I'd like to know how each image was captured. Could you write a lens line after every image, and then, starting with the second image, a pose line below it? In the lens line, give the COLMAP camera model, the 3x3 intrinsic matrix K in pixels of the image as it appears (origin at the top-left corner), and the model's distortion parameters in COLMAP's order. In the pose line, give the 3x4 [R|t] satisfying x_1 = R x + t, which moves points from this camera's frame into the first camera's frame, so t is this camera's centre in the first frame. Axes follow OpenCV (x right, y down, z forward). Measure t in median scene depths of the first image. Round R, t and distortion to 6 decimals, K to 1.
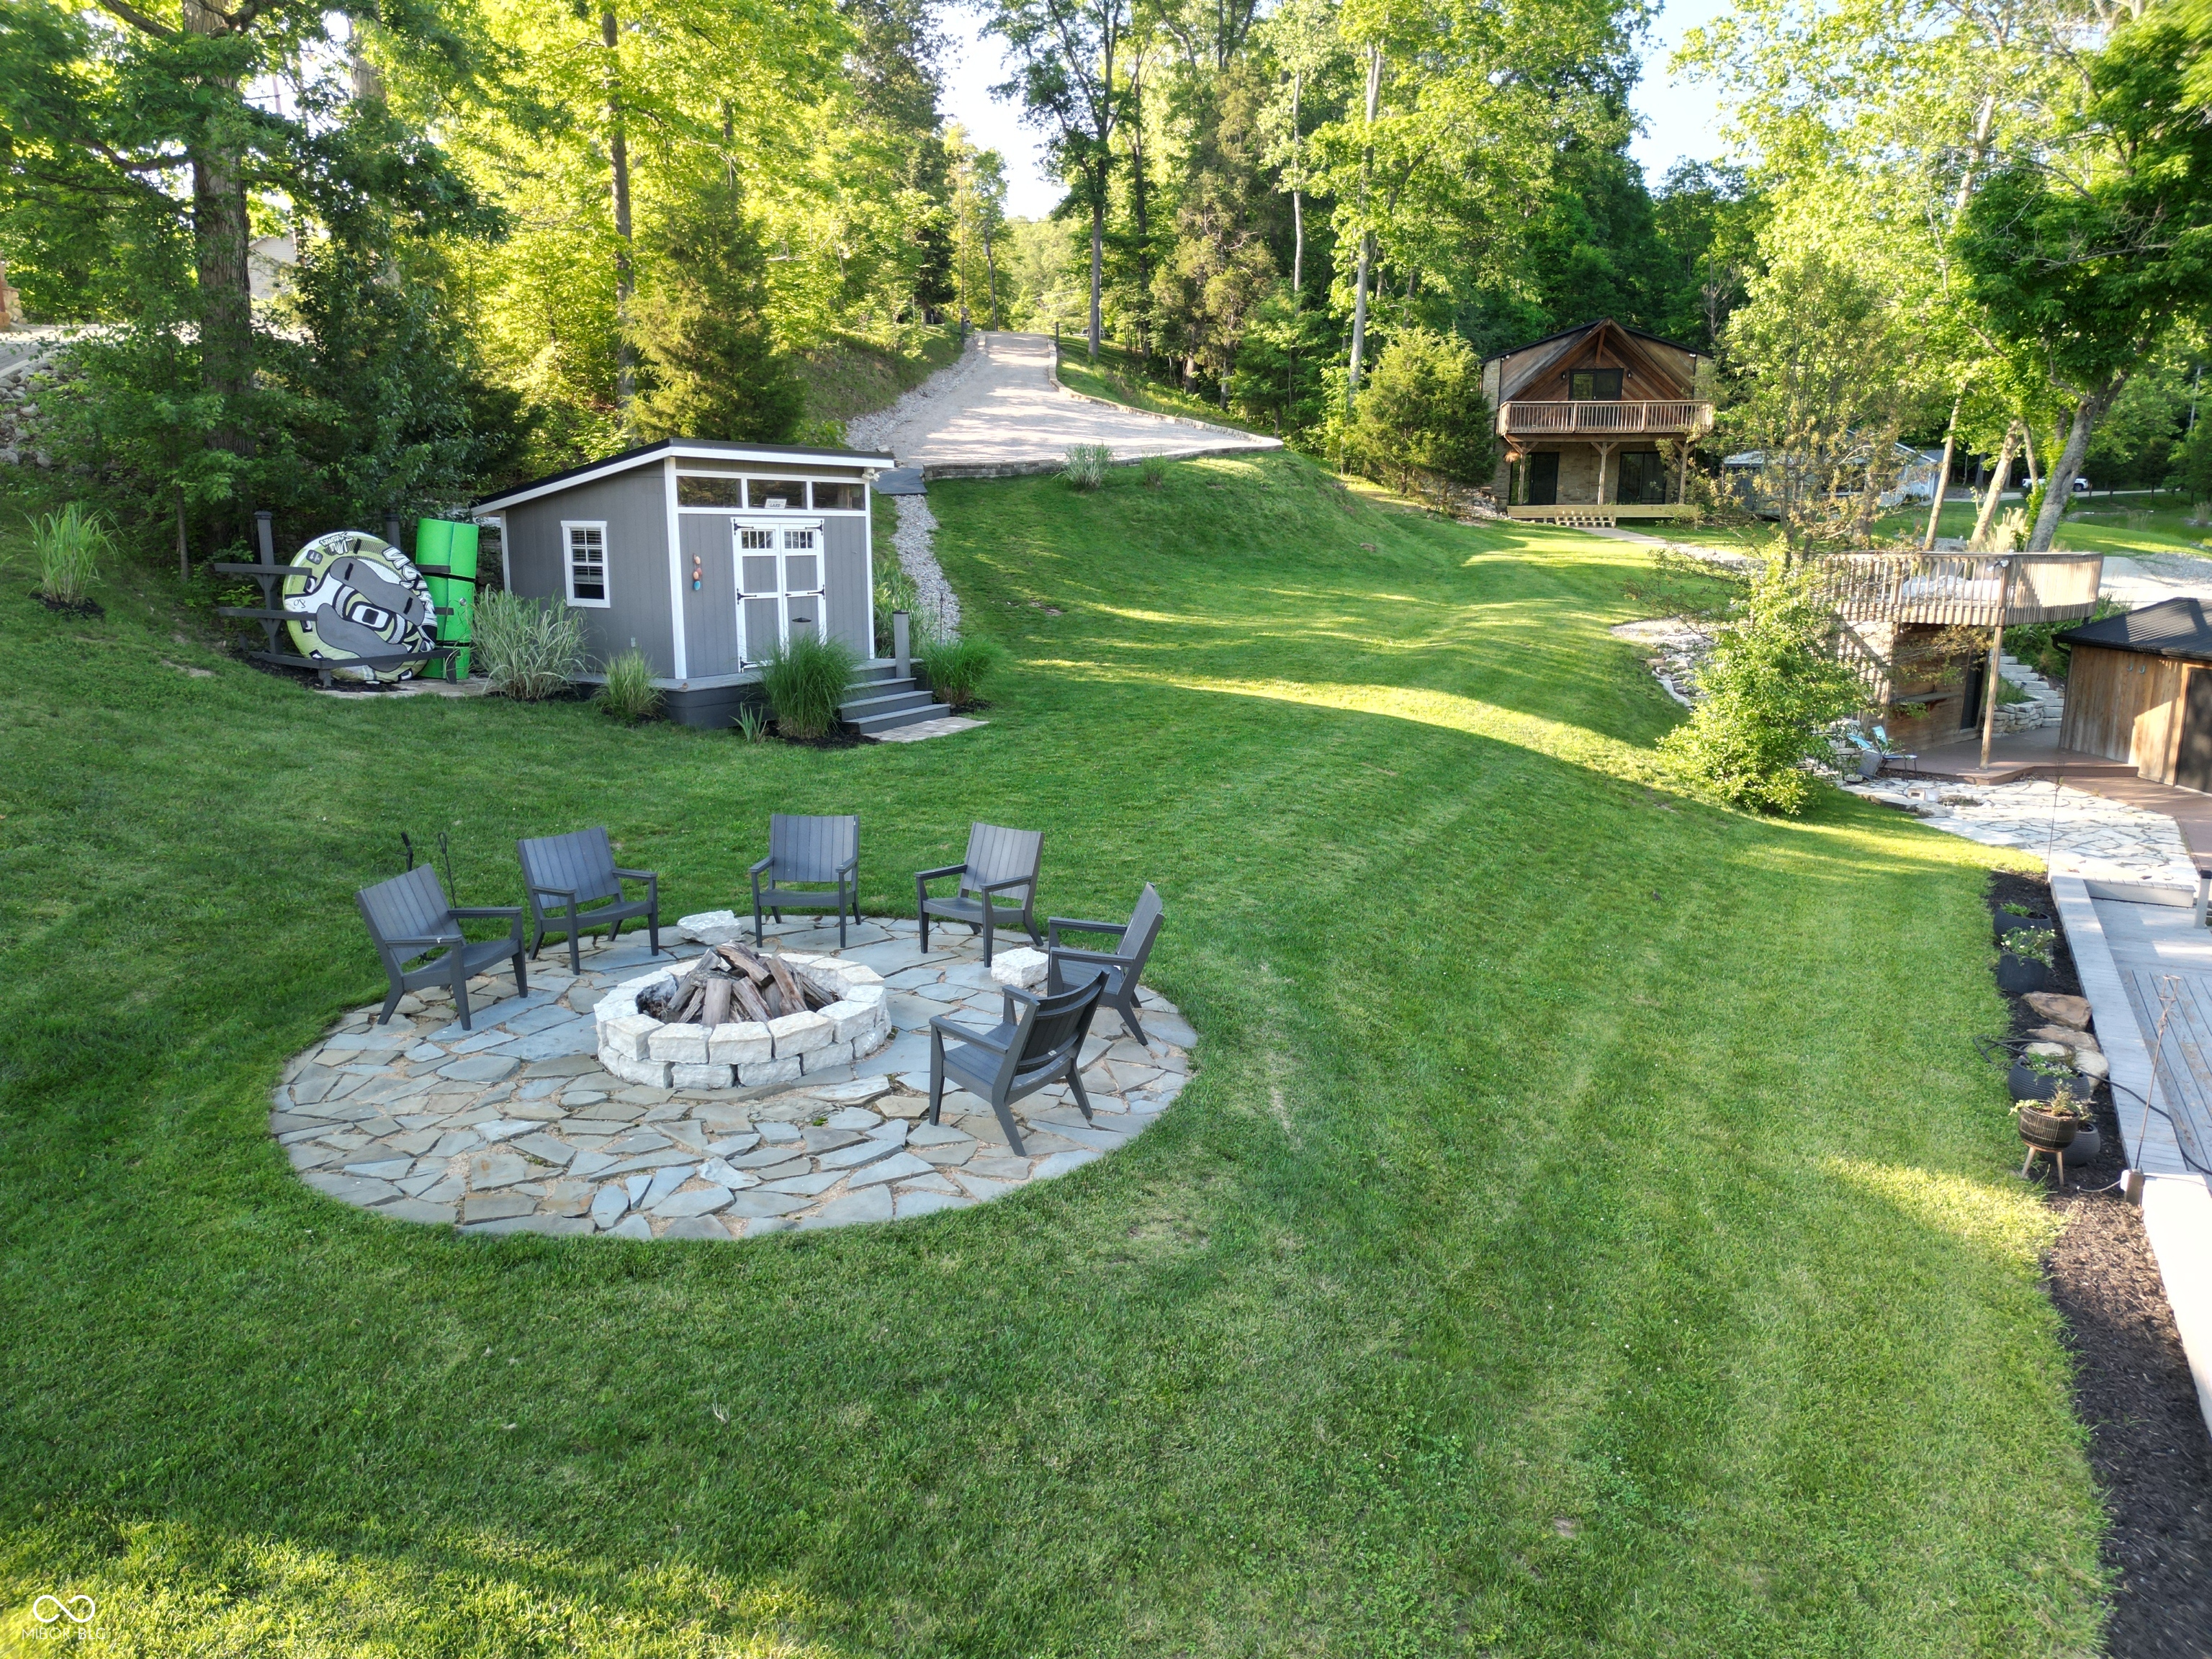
lens RADIAL K [[1559.9, 0, 1103.3], [0, 1559.9, 878.1], [0, 0, 1]] dist [0.008147, -0.000937]
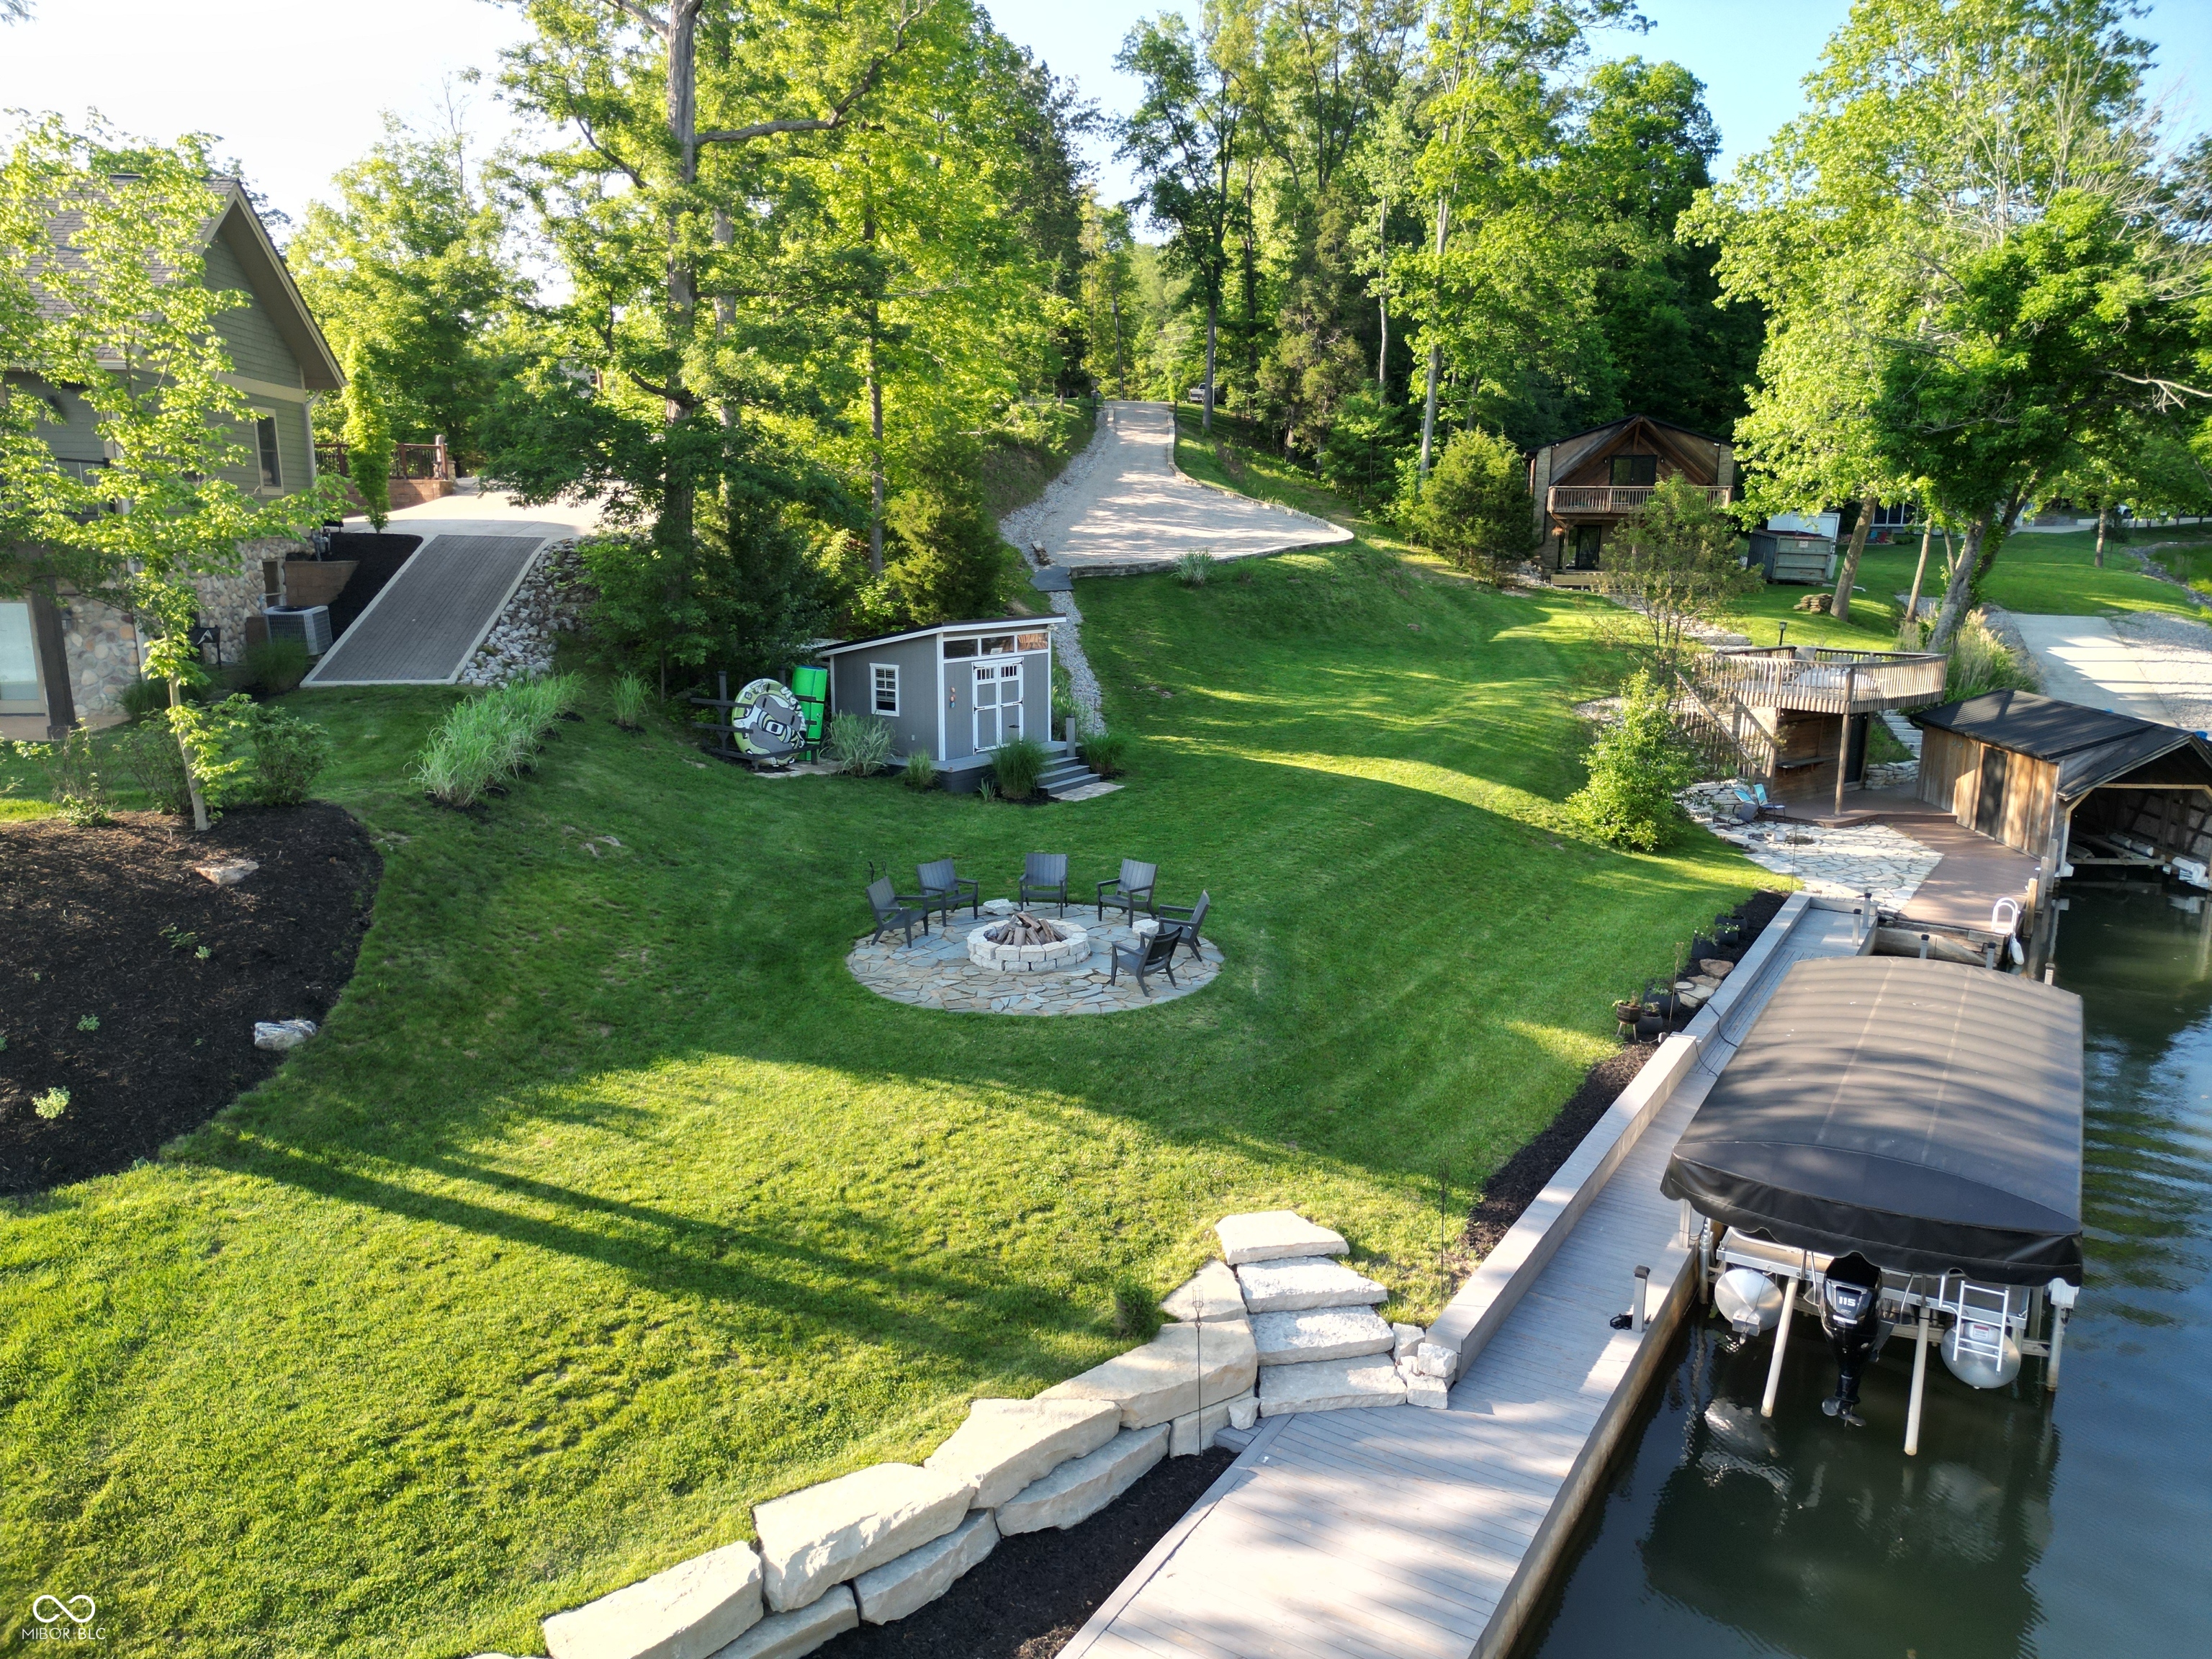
lens RADIAL K [[1559.9, 0, 1103.3], [0, 1559.9, 878.1], [0, 0, 1]] dist [0.008147, -0.000937]
pose [[0.997325, 0.018227, -0.070780, 0.010698], [-0.018171, 0.999834, 0.001435, -0.003732], [0.070795, -0.000145, 0.997491, -0.316100]]
